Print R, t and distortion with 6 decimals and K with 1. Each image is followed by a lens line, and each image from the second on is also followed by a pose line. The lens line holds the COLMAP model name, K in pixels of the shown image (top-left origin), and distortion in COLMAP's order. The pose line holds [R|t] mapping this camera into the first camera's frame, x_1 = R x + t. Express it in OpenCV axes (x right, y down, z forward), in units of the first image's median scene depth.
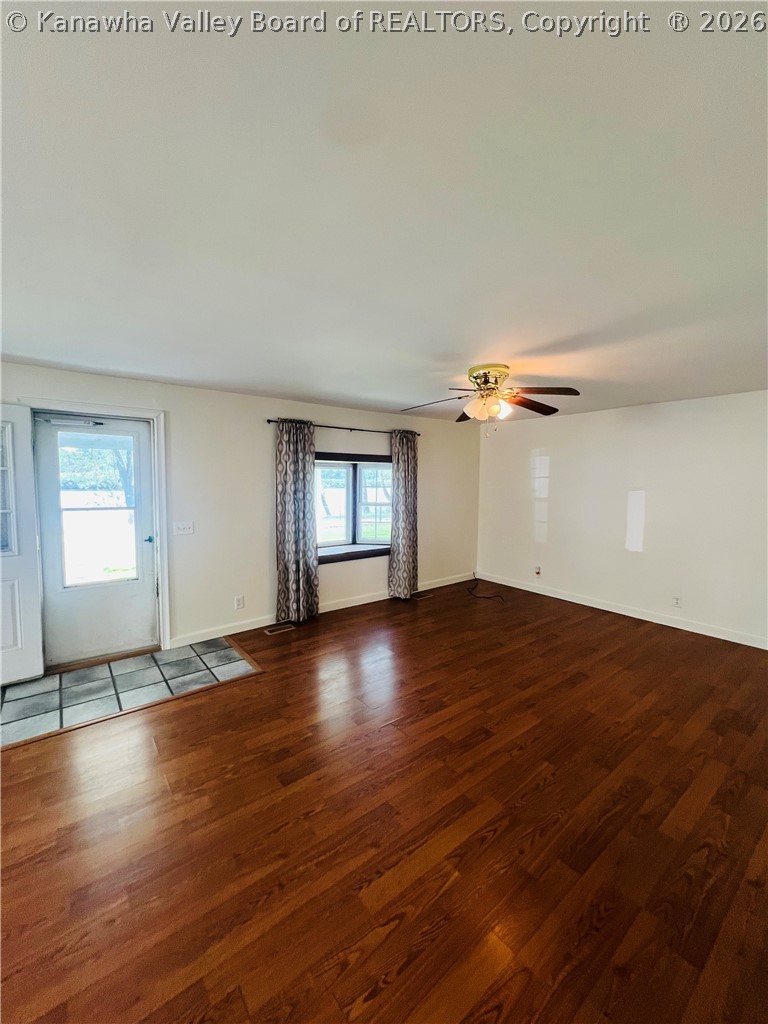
lens RADIAL K [[407.3, 0, 386.7], [0, 407.3, 510.2], [0, 0, 1]] dist [-0.009109, 0.001305]
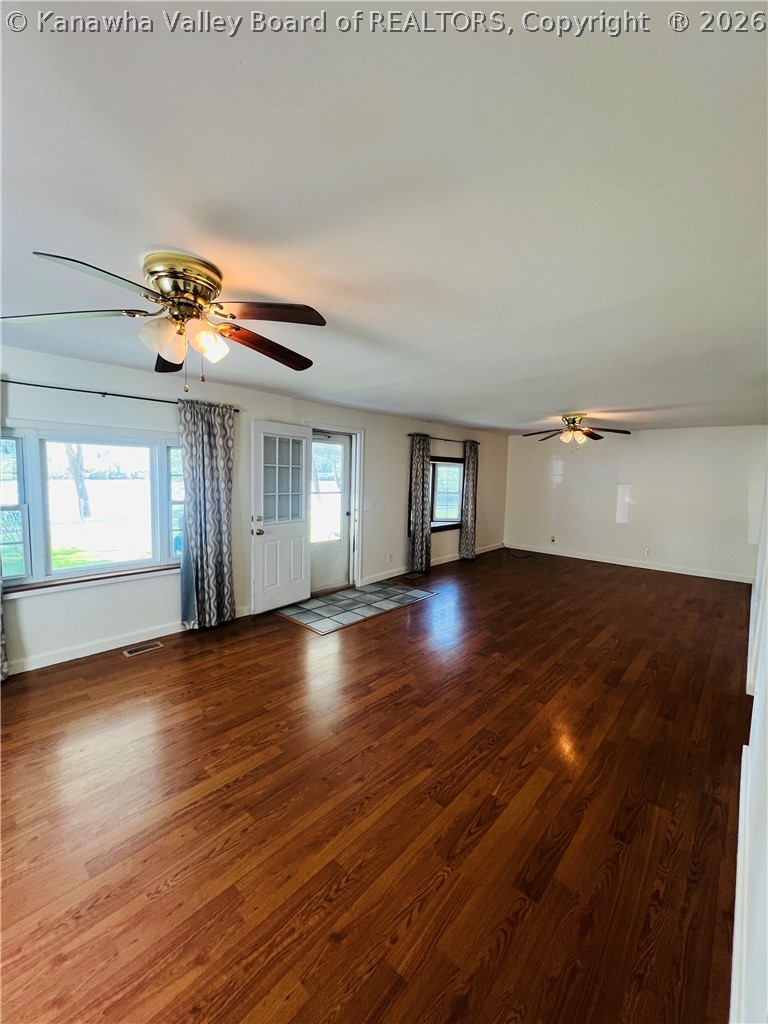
lens RADIAL K [[407.3, 0, 383.5], [0, 407.3, 508.3], [0, 0, 1]] dist [-0.009109, 0.001305]
pose [[0.987008, -0.000486, 0.160673, -0.702601], [-0.001281, 0.999940, 0.010895, 0.035588], [-0.160669, -0.010959, 0.986948, -0.513170]]
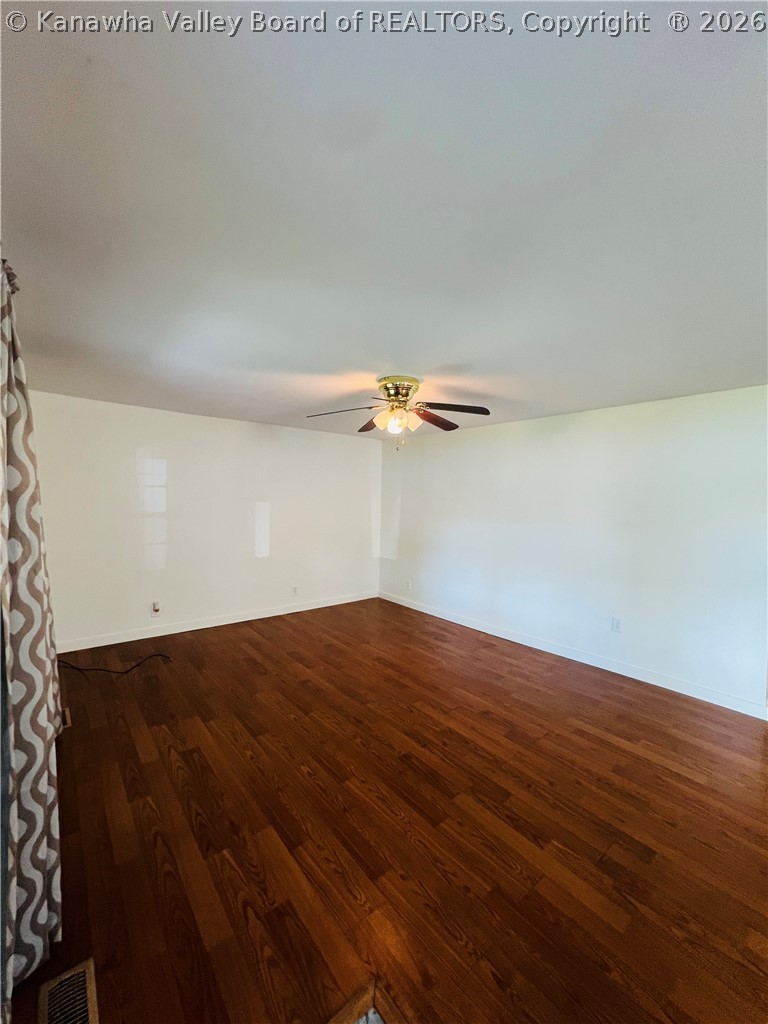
lens RADIAL K [[407.0, 0, 386.8], [0, 407.0, 510.3], [0, 0, 1]] dist [-0.001967, 0.000064]
pose [[-0.016323, -0.040179, 0.999059, -0.607936], [0.056533, 0.997557, 0.041043, -0.063319], [-0.998267, 0.057149, -0.014011, 0.870687]]
